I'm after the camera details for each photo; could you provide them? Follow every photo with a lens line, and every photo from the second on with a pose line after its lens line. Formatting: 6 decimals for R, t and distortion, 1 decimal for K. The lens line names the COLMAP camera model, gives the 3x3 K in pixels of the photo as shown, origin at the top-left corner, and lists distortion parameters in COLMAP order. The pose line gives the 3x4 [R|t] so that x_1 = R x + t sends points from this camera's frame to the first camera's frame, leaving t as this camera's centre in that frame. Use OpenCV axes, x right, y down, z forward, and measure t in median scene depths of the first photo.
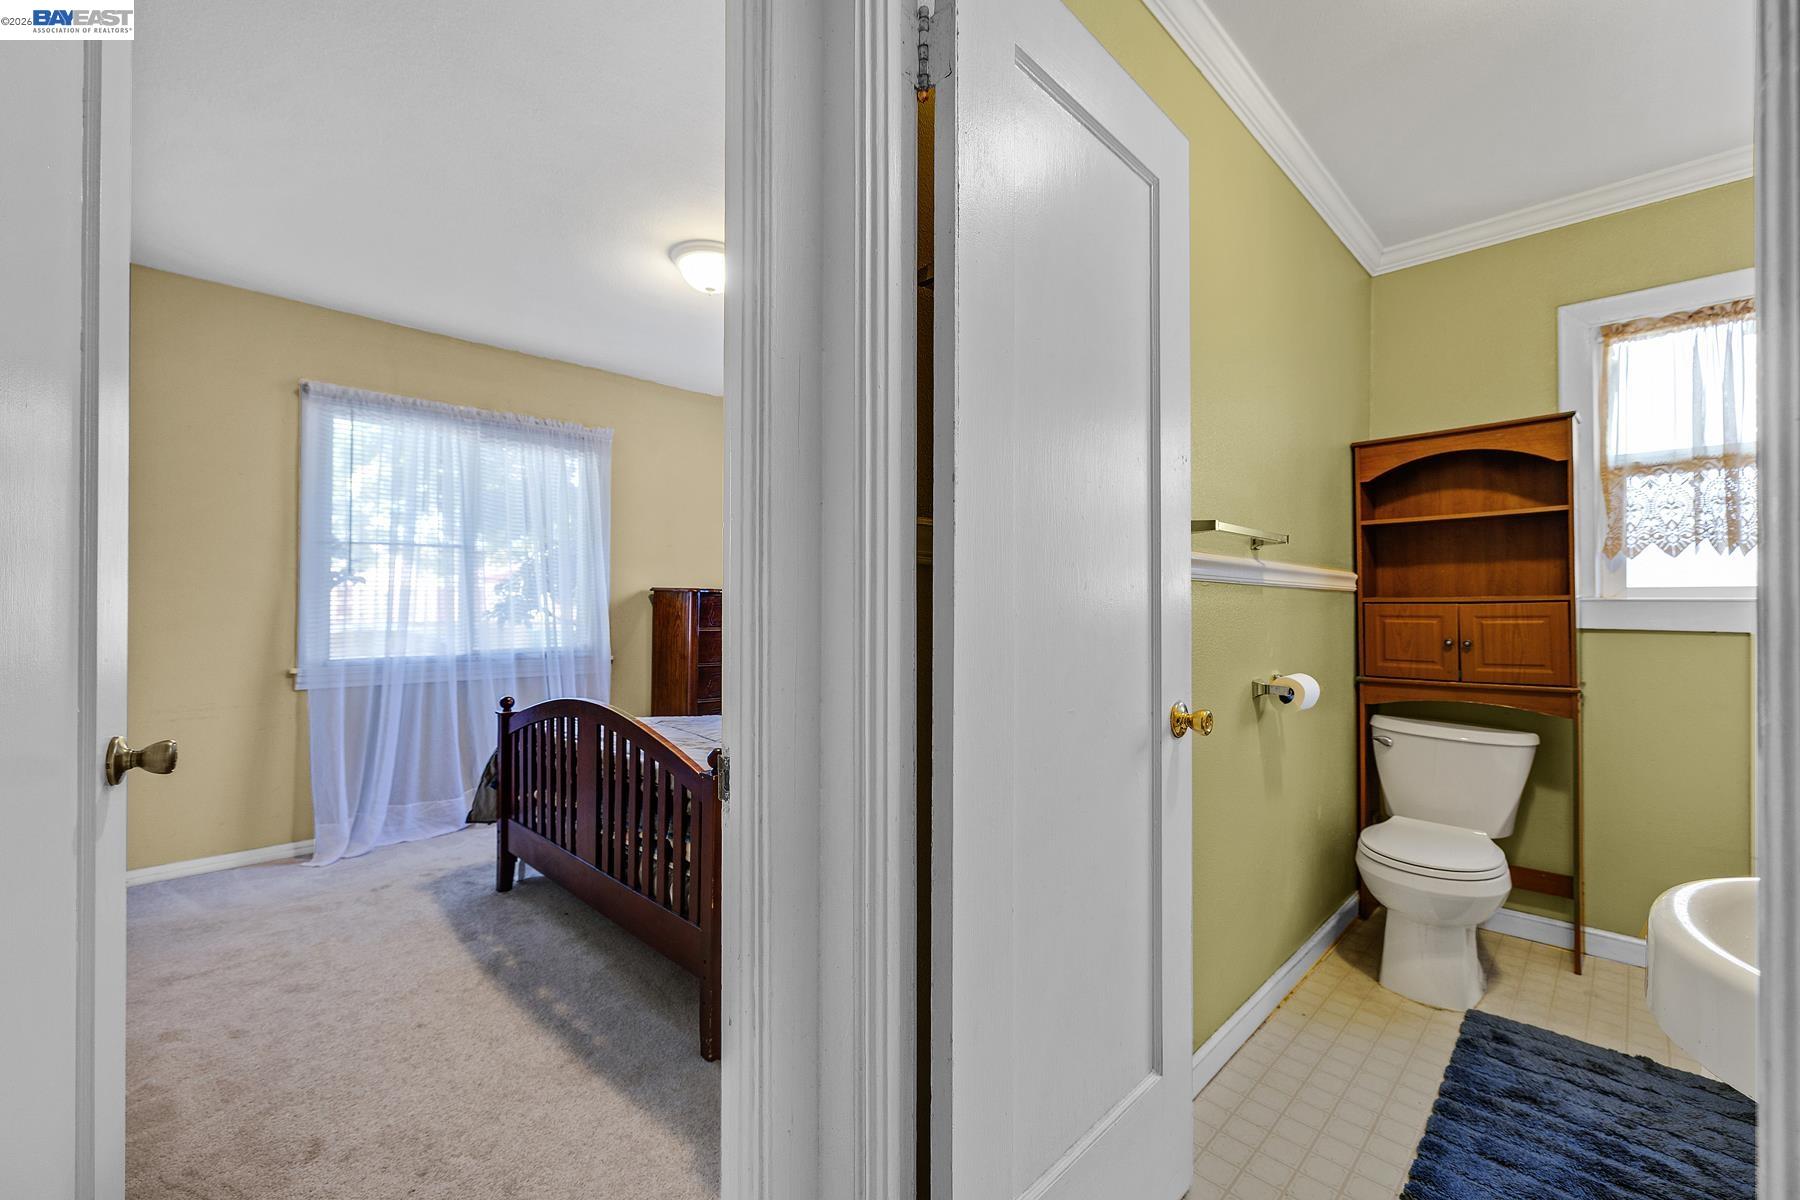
lens RADIAL K [[766.1, 0, 898.2], [0, 766.1, 599.7], [0, 0, 1]] dist [-0.000831, -0.001433]
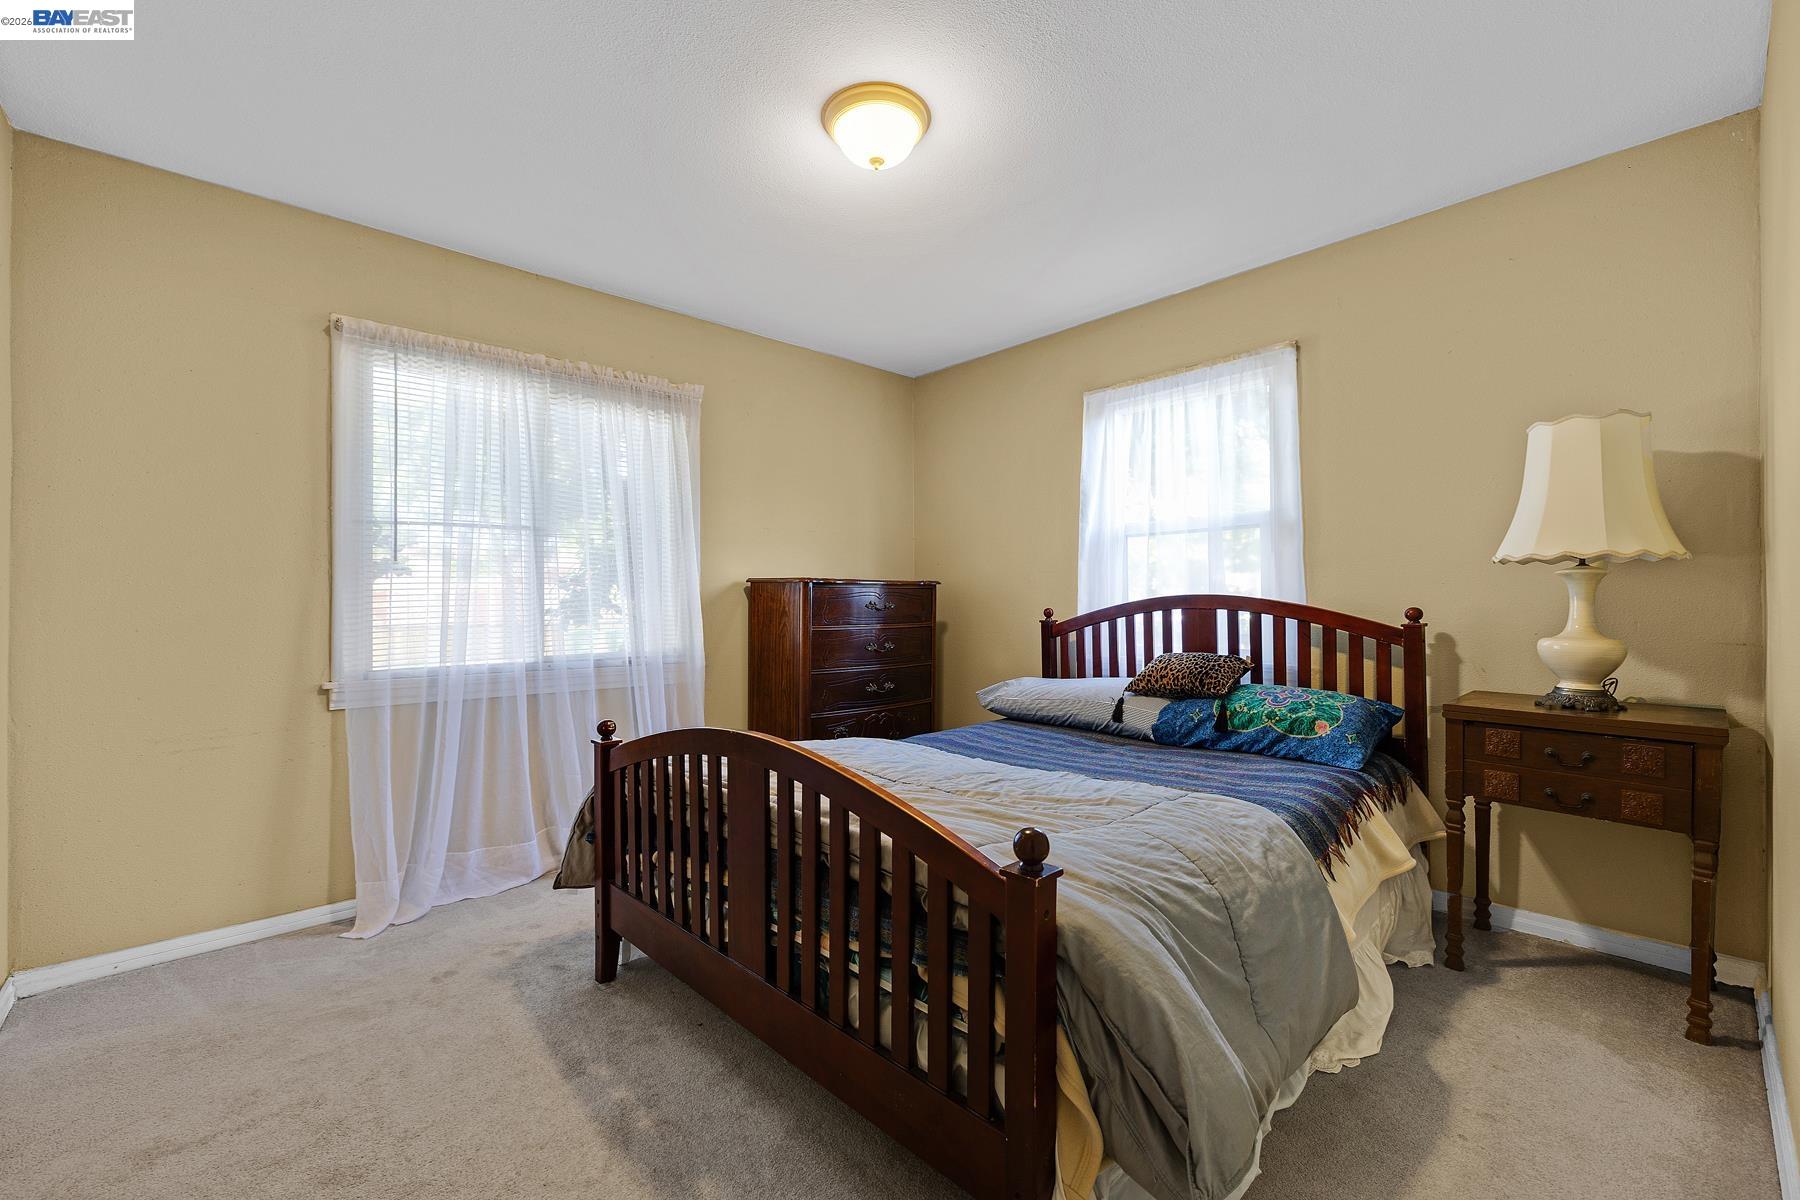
lens RADIAL K [[766.1, 0, 893.8], [0, 766.1, 598.9], [0, 0, 1]] dist [-0.000831, -0.001433]
pose [[0.999358, -0.011524, -0.033934, -0.186319], [0.011575, 0.999932, 0.001295, 0.010011], [0.033917, -0.001687, 0.999423, 0.240915]]
